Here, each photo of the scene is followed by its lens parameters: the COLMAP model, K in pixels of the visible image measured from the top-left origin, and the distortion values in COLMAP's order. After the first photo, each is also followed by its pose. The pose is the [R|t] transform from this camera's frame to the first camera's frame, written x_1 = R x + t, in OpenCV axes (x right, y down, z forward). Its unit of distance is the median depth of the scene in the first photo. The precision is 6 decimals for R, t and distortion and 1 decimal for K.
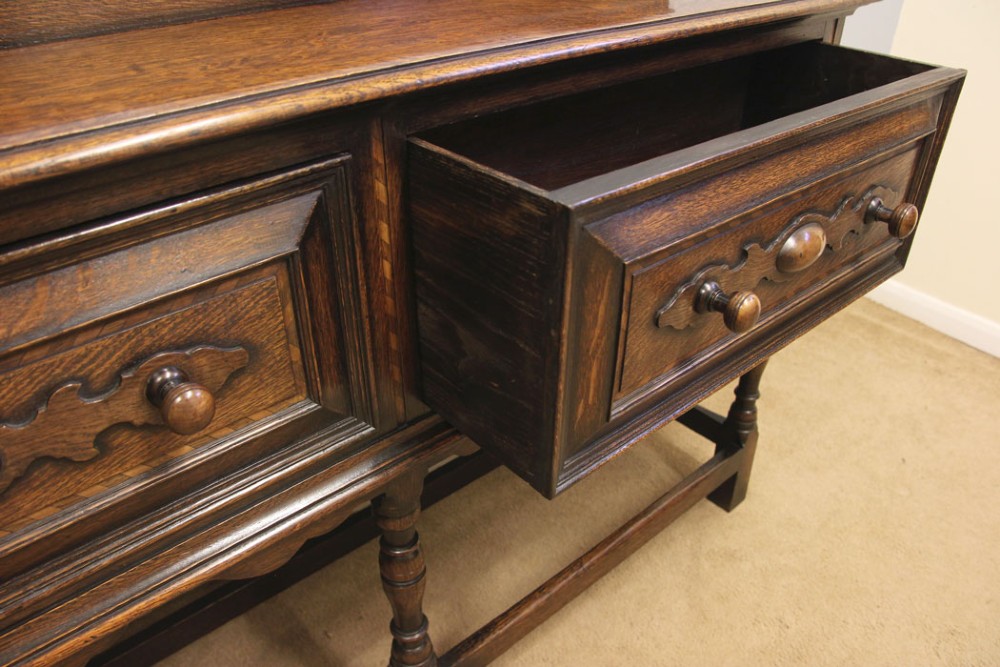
lens RADIAL K [[761.3, 0, 478.5], [0, 761.3, 331.4], [0, 0, 1]] dist [-0.128136, 0.070403]
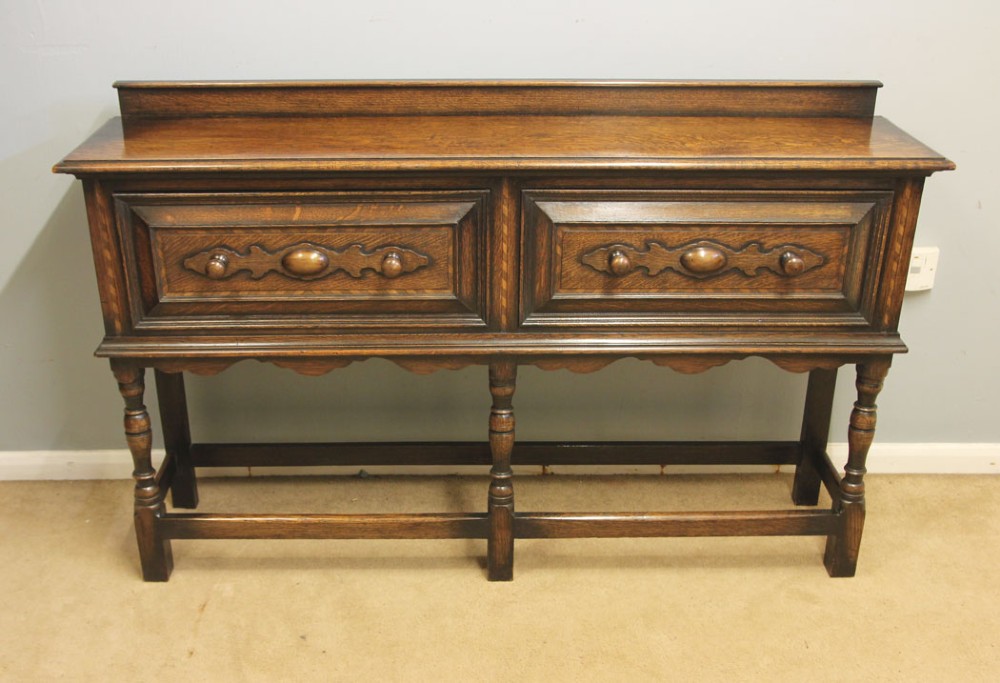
lens RADIAL K [[1124.5, 0, 475.5], [0, 1124.5, 368.0], [0, 0, 1]] dist [-0.031159, 0.000000]
pose [[0.758490, 0.282336, -0.587349, 2.052073], [-0.343053, 0.939278, 0.008495, 0.275118], [0.554082, 0.195049, 0.809289, -1.780767]]
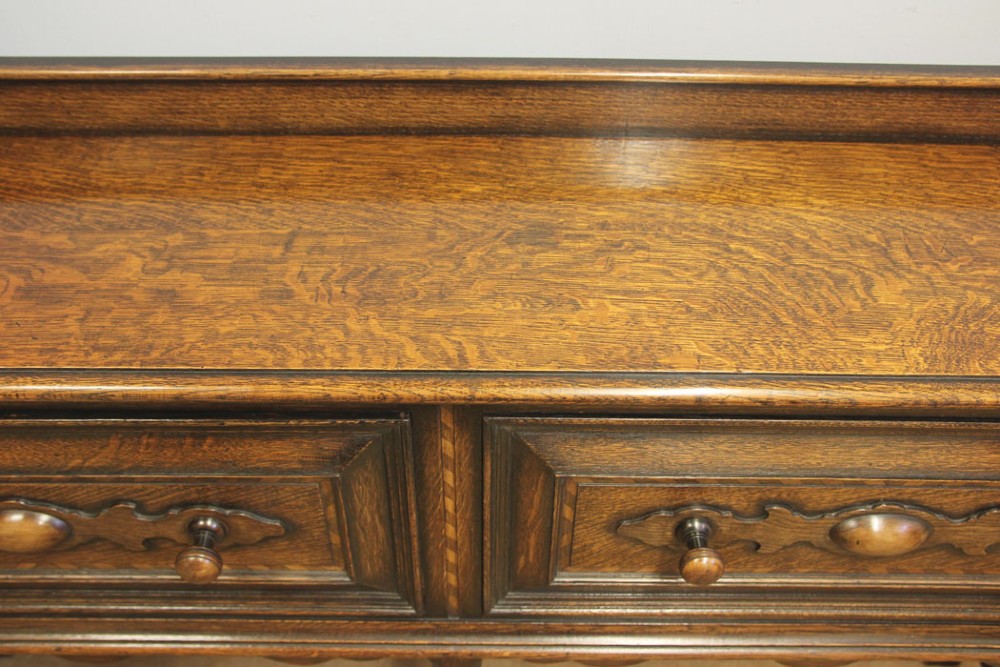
lens RADIAL K [[1020.5, 0, 489.5], [0, 1020.5, 340.9], [0, 0, 1]] dist [-0.023284, 0.000000]
pose [[0.743941, 0.455815, -0.488656, 0.538219], [-0.353612, 0.889005, 0.290911, -0.778337], [0.567019, -0.043626, 0.822549, -0.048237]]
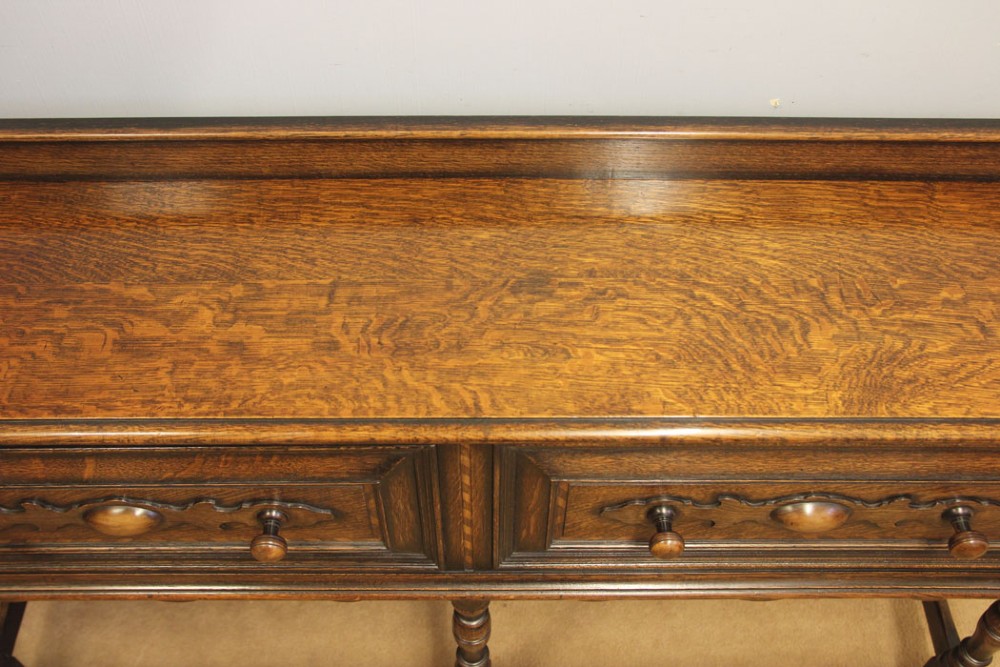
lens RADIAL K [[1020.5, 0, 489.8], [0, 1020.5, 338.7], [0, 0, 1]] dist [-0.023284, 0.000000]
pose [[0.749904, 0.520742, -0.408010, 0.516254], [-0.346377, 0.834525, 0.428475, -1.174048], [0.563619, -0.179990, 0.806187, -0.296569]]
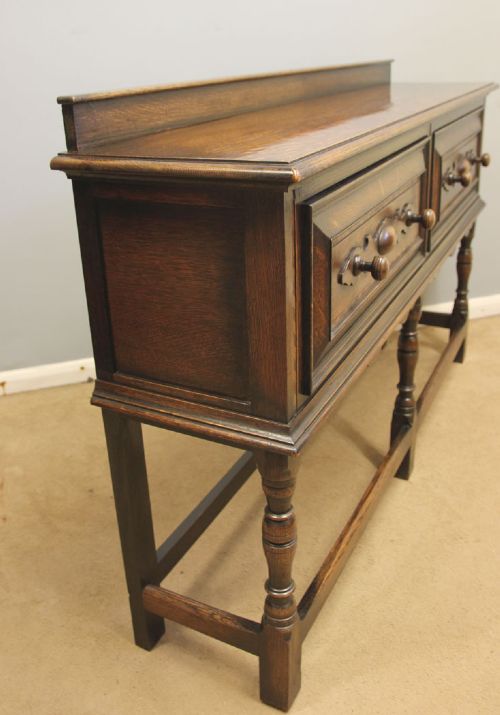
lens RADIAL K [[664.2, 0, 250.0], [0, 664.2, 356.5], [0, 0, 1]] dist [-0.032572, 0.000000]
pose [[0.928187, -0.180608, 0.325345, -1.727221], [0.215808, 0.973532, -0.075250, 0.592497], [-0.303143, 0.140059, 0.942596, -0.968068]]
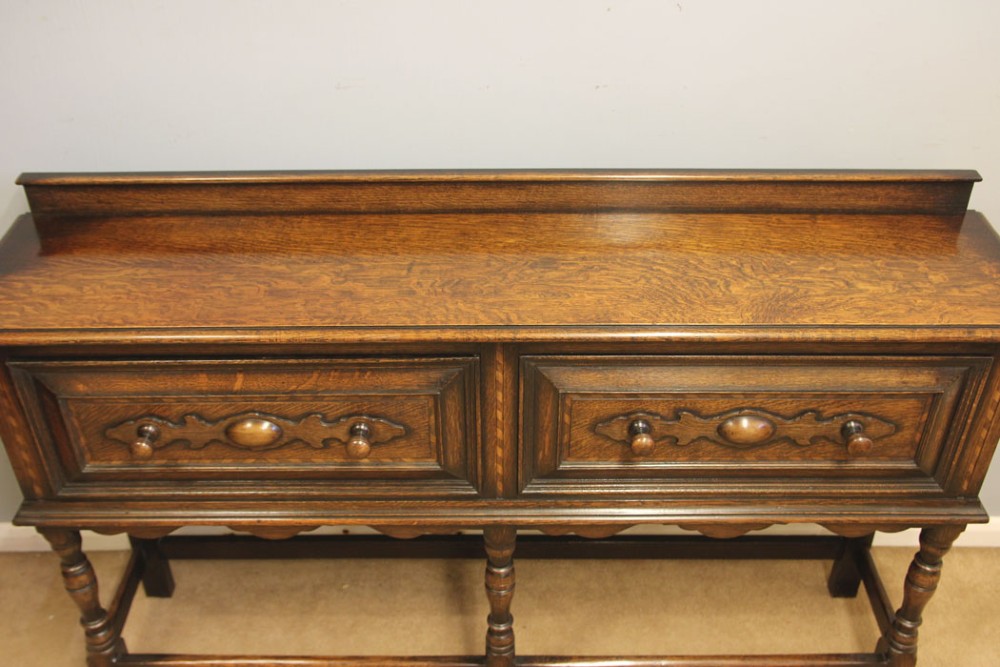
lens RADIAL K [[1020.5, 0, 493.3], [0, 1020.5, 335.3], [0, 0, 1]] dist [-0.023284, 0.000000]
pose [[0.747419, 0.382667, -0.543076, 1.225544], [-0.343031, 0.922342, 0.177805, -0.760690], [0.568942, 0.053397, 0.820642, -1.061465]]
